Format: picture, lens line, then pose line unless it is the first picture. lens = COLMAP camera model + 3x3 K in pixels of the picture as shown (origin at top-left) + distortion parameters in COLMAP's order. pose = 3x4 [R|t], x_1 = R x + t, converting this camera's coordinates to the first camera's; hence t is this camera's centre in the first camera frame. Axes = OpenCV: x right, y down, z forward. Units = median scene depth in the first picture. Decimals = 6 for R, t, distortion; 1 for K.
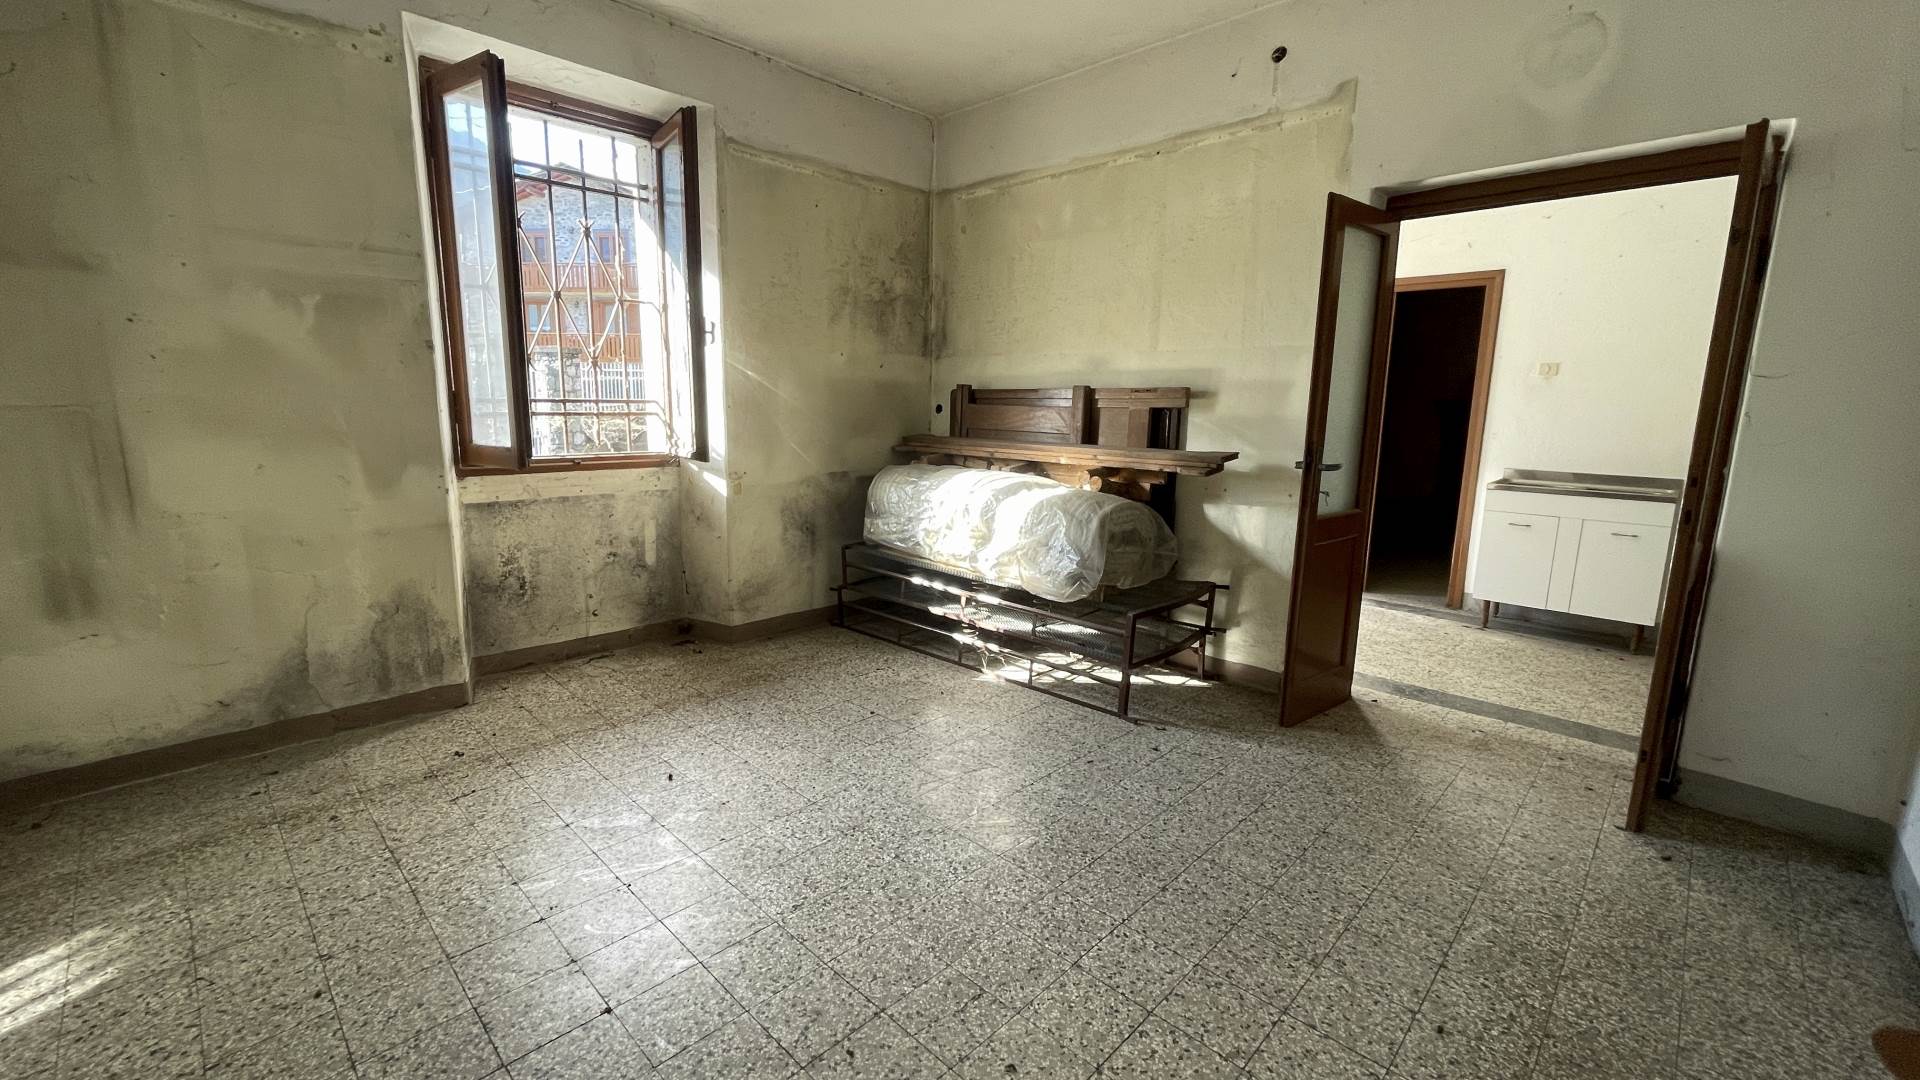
lens RADIAL K [[776.4, 0, 952.1], [0, 776.4, 531.6], [0, 0, 1]] dist [-0.005790, 0.002386]
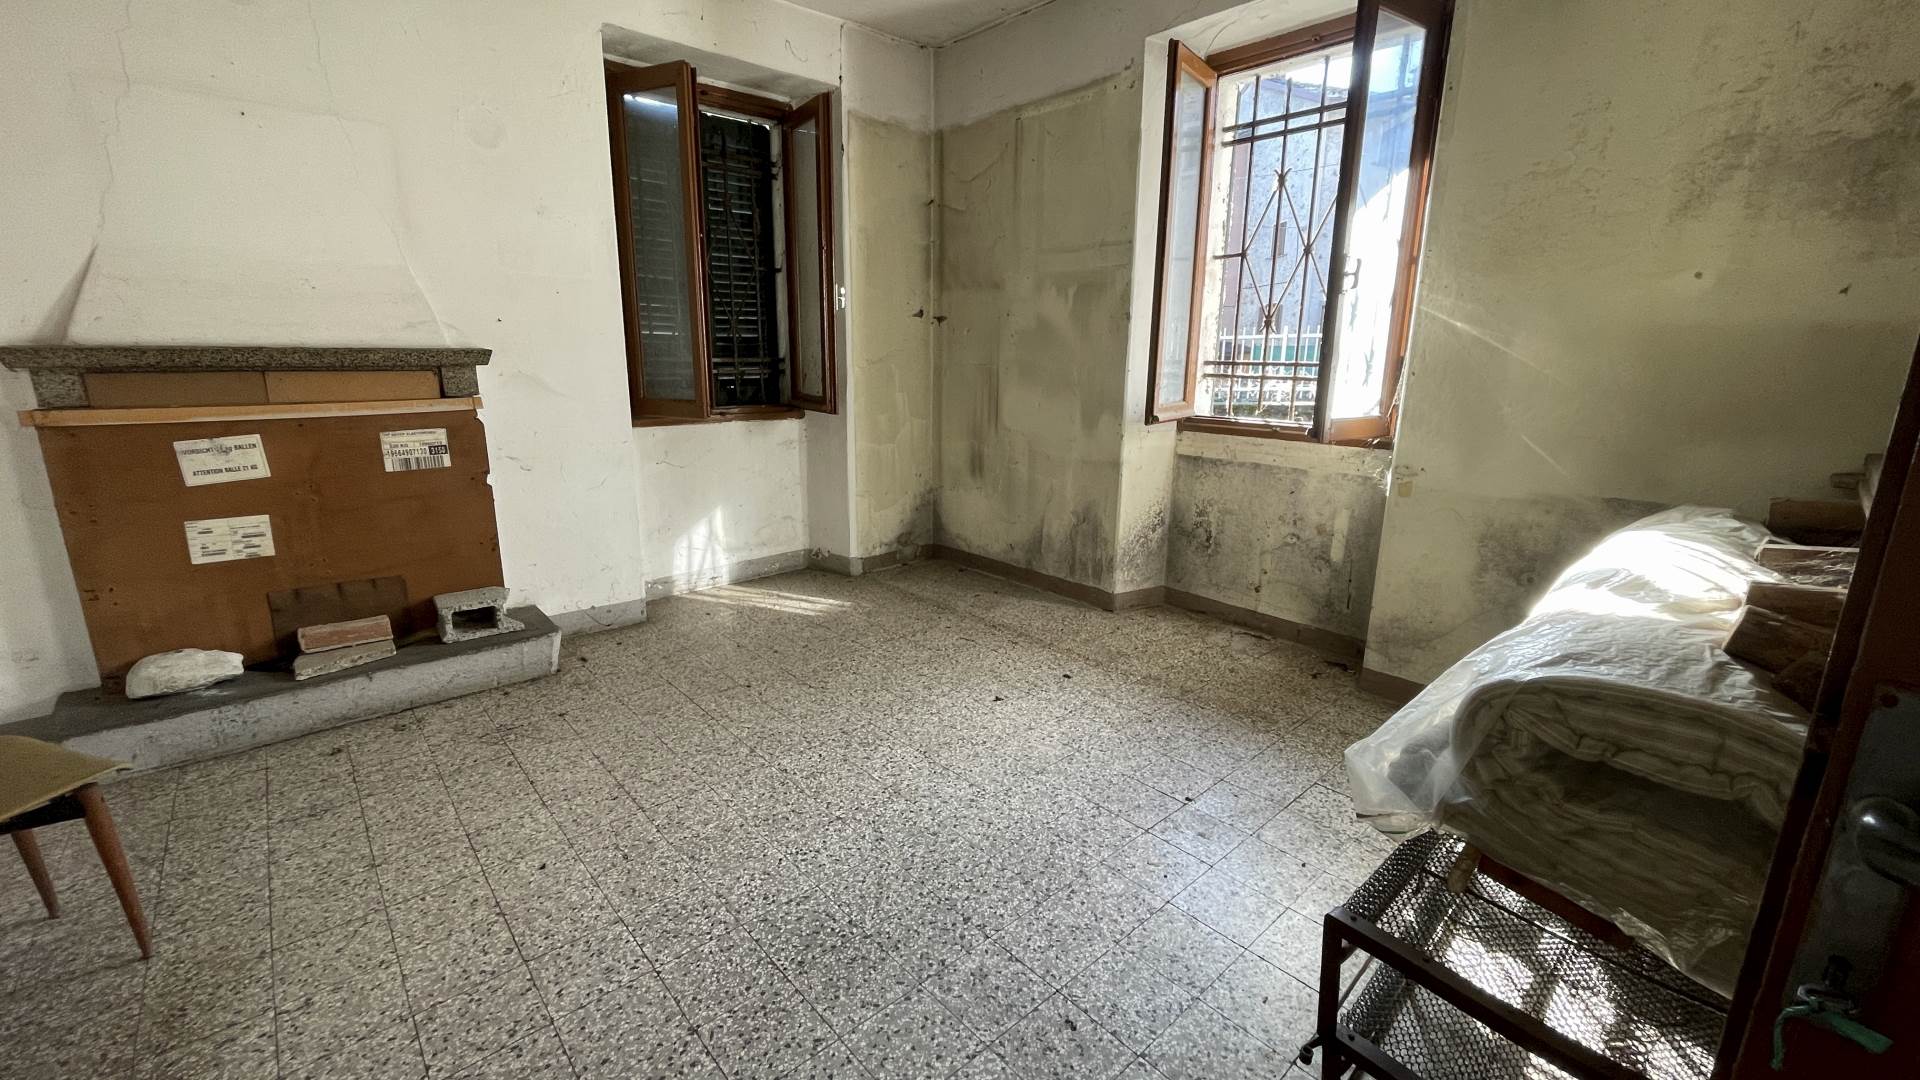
lens RADIAL K [[776.4, 0, 959.9], [0, 776.4, 533.4], [0, 0, 1]] dist [-0.005790, 0.002386]
pose [[-0.062628, 0.211622, -0.975343, 0.523702], [-0.178174, 0.959191, 0.219558, -0.114675], [0.982004, 0.187532, -0.022367, 0.710565]]
